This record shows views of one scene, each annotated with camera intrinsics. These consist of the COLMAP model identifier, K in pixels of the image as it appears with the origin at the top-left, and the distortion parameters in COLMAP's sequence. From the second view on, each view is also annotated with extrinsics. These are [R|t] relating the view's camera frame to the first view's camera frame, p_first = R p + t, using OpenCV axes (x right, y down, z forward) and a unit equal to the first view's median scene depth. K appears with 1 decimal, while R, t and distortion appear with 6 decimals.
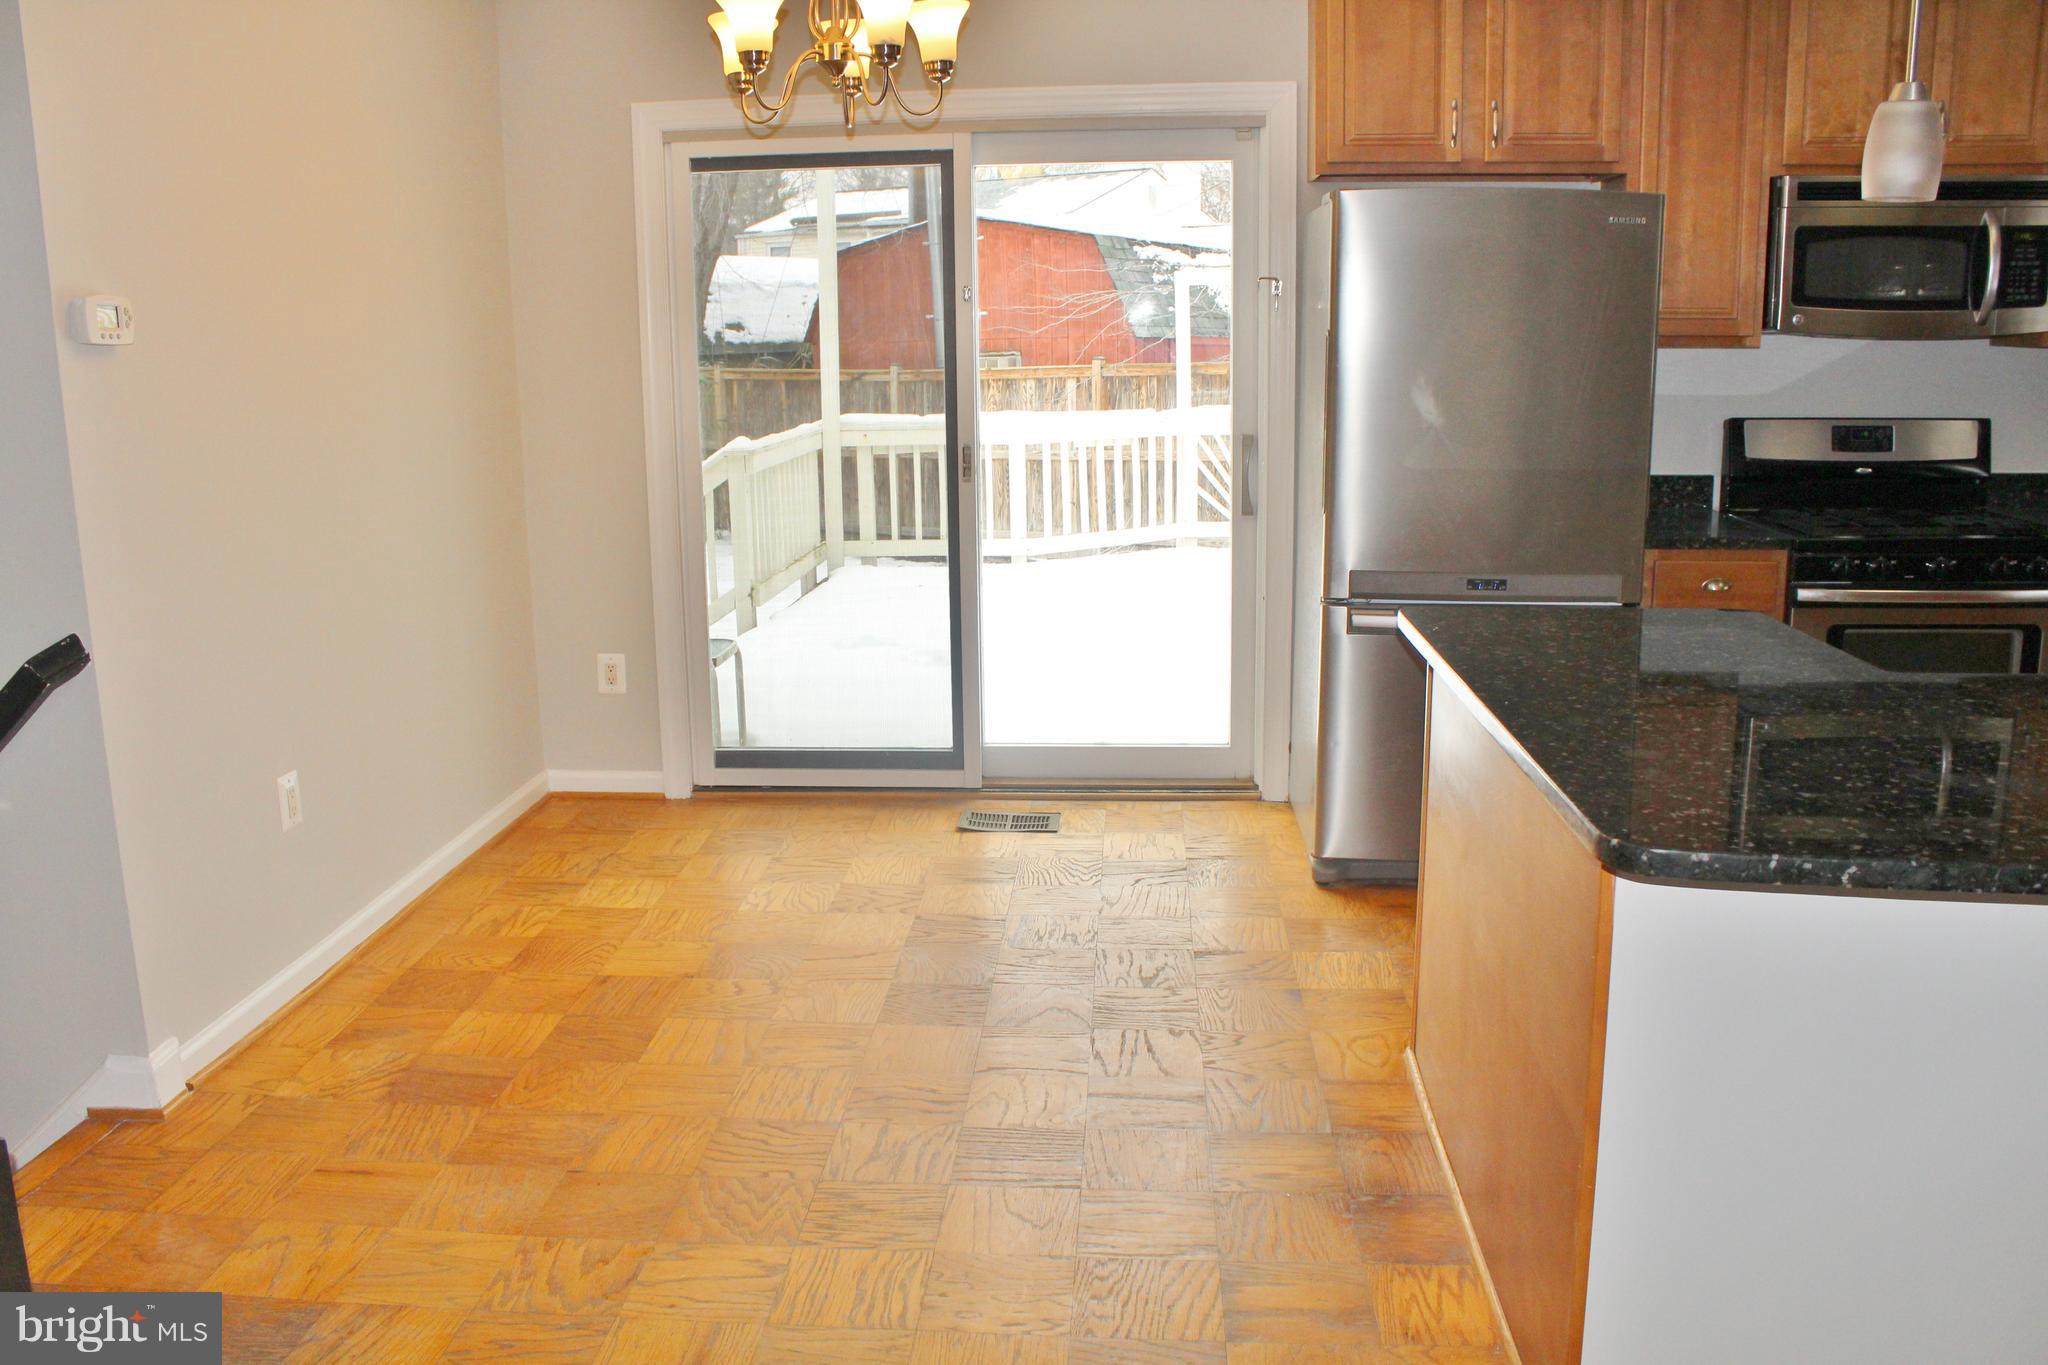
lens RADIAL K [[1713.8, 0, 1012.7], [0, 1713.8, 688.3], [0, 0, 1]] dist [-0.164048, 0.157784]
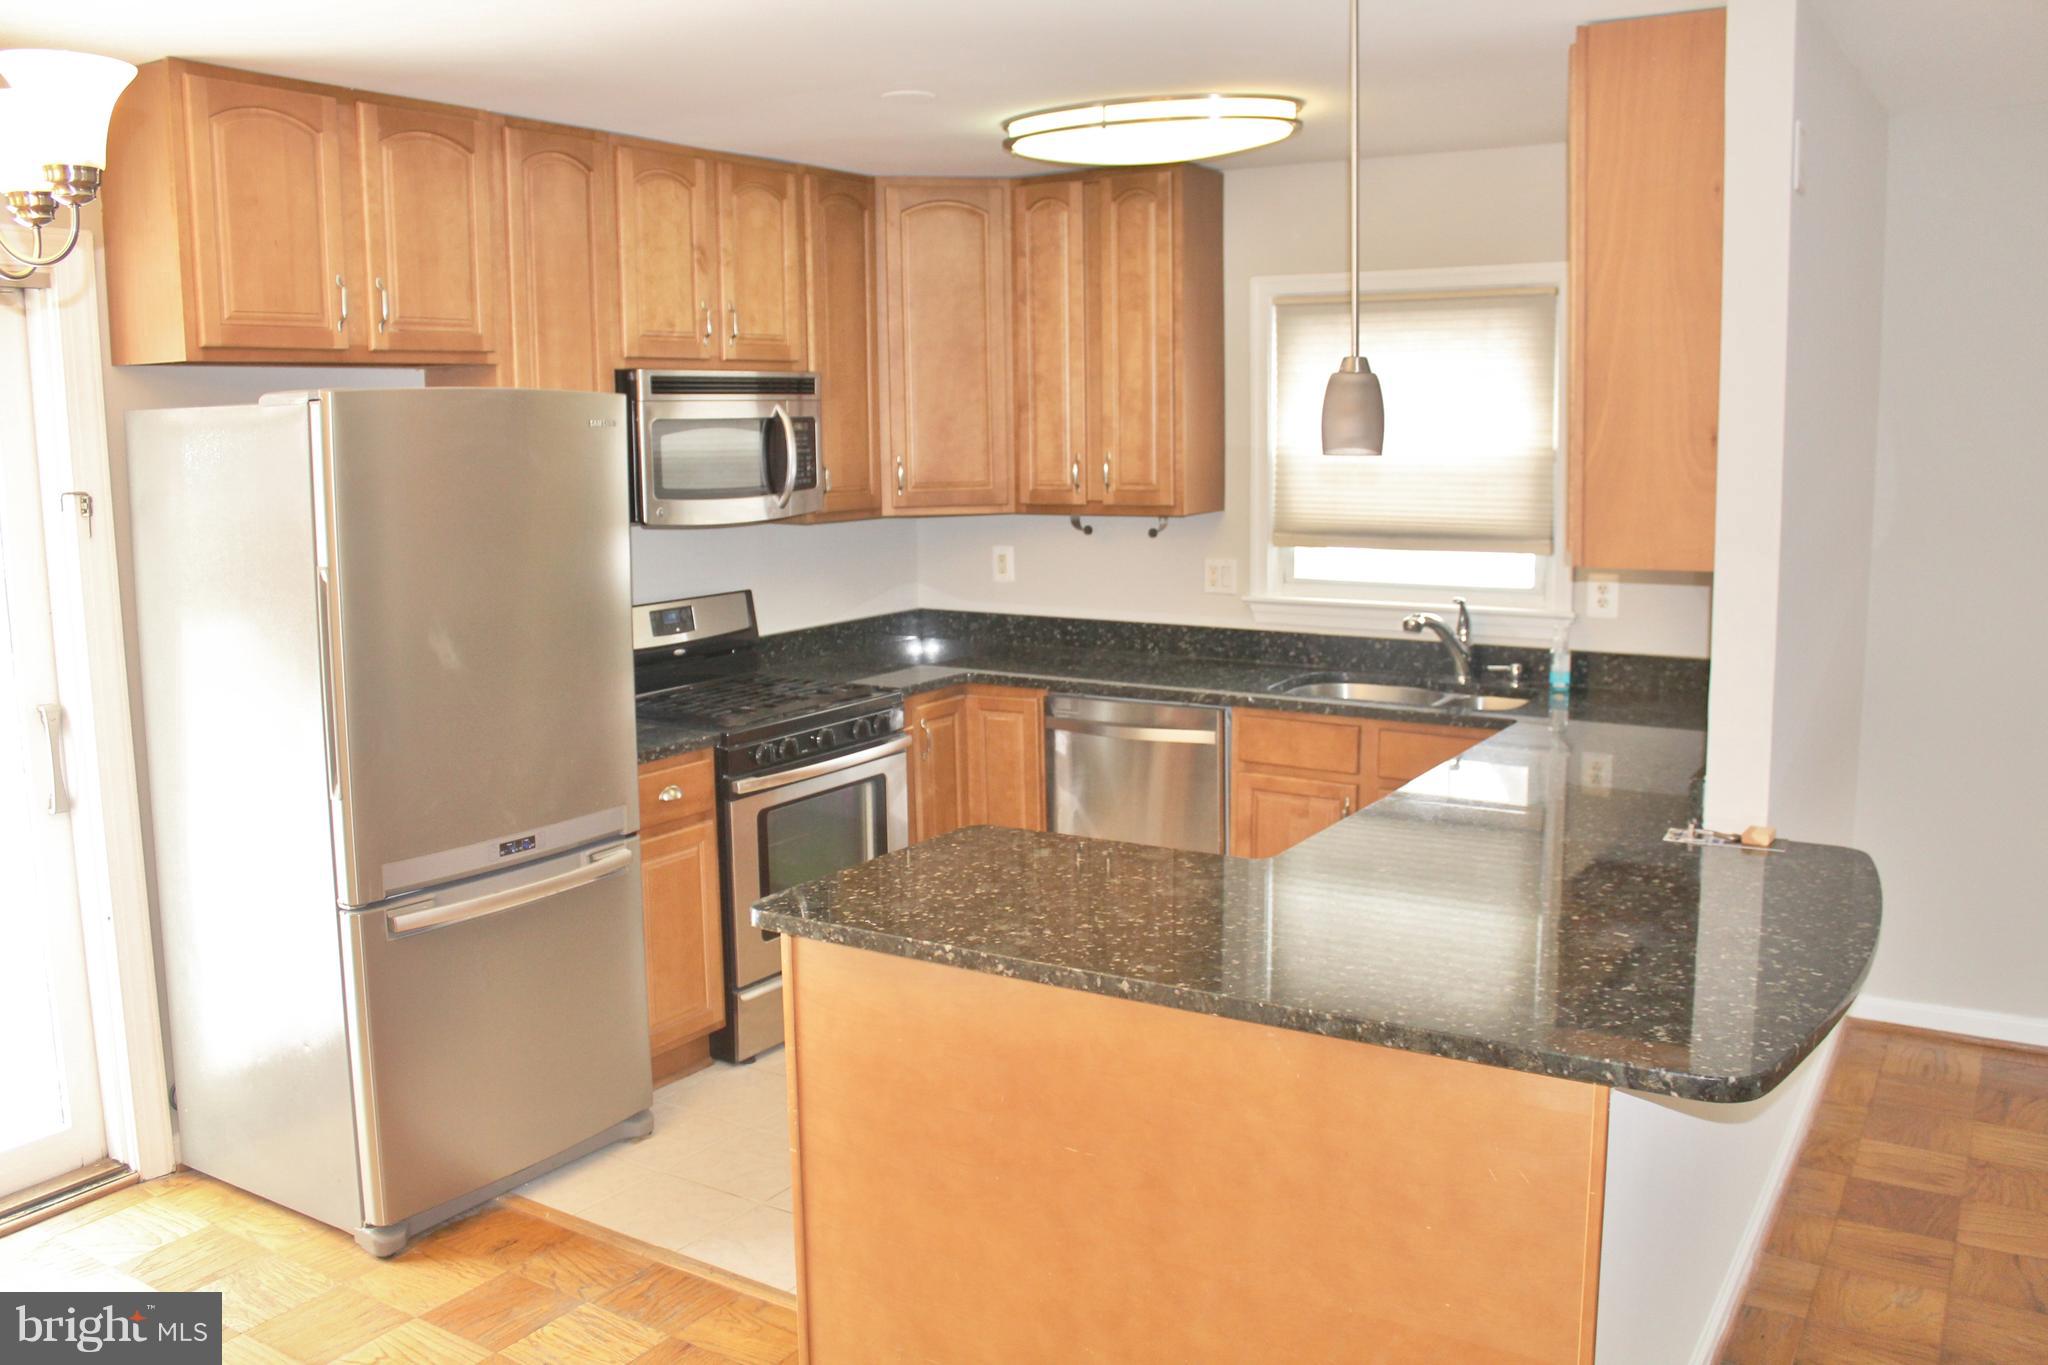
lens RADIAL K [[1713.8, 0, 1012.7], [0, 1713.8, 688.3], [0, 0, 1]] dist [-0.164048, 0.157784]
pose [[0.482420, -0.129255, 0.866351, -0.316442], [0.193154, 0.980404, 0.038715, -0.119278], [-0.854379, 0.148662, 0.497932, 0.335260]]
